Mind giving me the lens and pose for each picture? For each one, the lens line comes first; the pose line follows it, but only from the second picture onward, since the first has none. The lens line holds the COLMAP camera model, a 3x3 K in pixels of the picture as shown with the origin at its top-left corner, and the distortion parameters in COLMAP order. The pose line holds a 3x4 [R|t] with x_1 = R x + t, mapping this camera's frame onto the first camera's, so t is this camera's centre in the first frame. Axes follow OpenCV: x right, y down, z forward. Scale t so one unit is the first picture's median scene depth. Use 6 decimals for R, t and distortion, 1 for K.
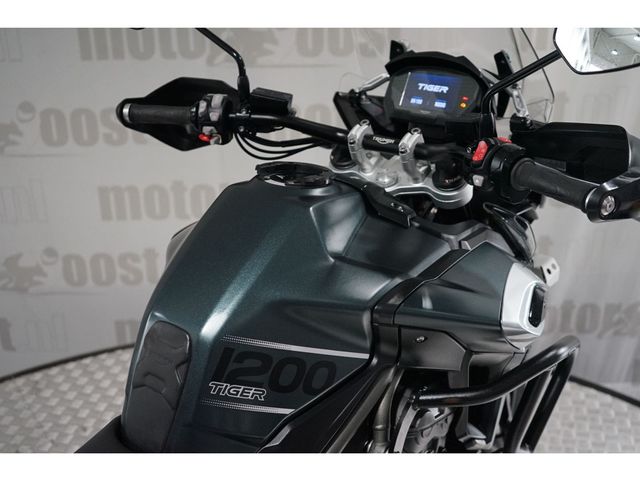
lens RADIAL K [[780.7, 0, 319.4], [0, 780.7, 239.8], [0, 0, 1]] dist [0.064072, 0.000000]
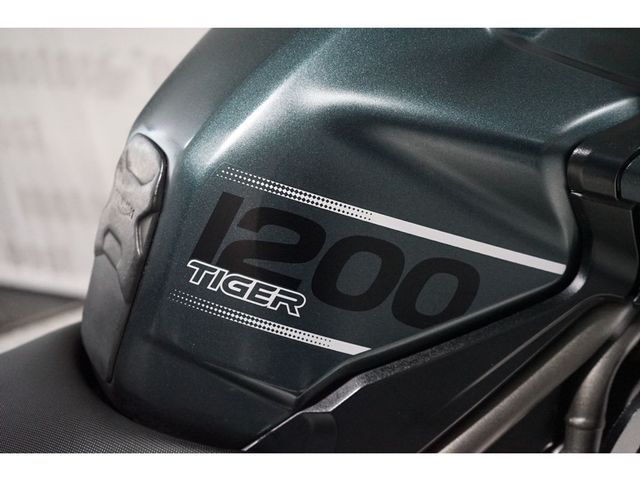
lens RADIAL K [[780.7, 0, 320.1], [0, 780.7, 240.9], [0, 0, 1]] dist [0.064072, 0.000000]
pose [[0.910857, 0.131700, -0.391146, 0.120261], [-0.099603, 0.989853, 0.101342, 0.106668], [0.400524, -0.053348, 0.914732, 0.556154]]
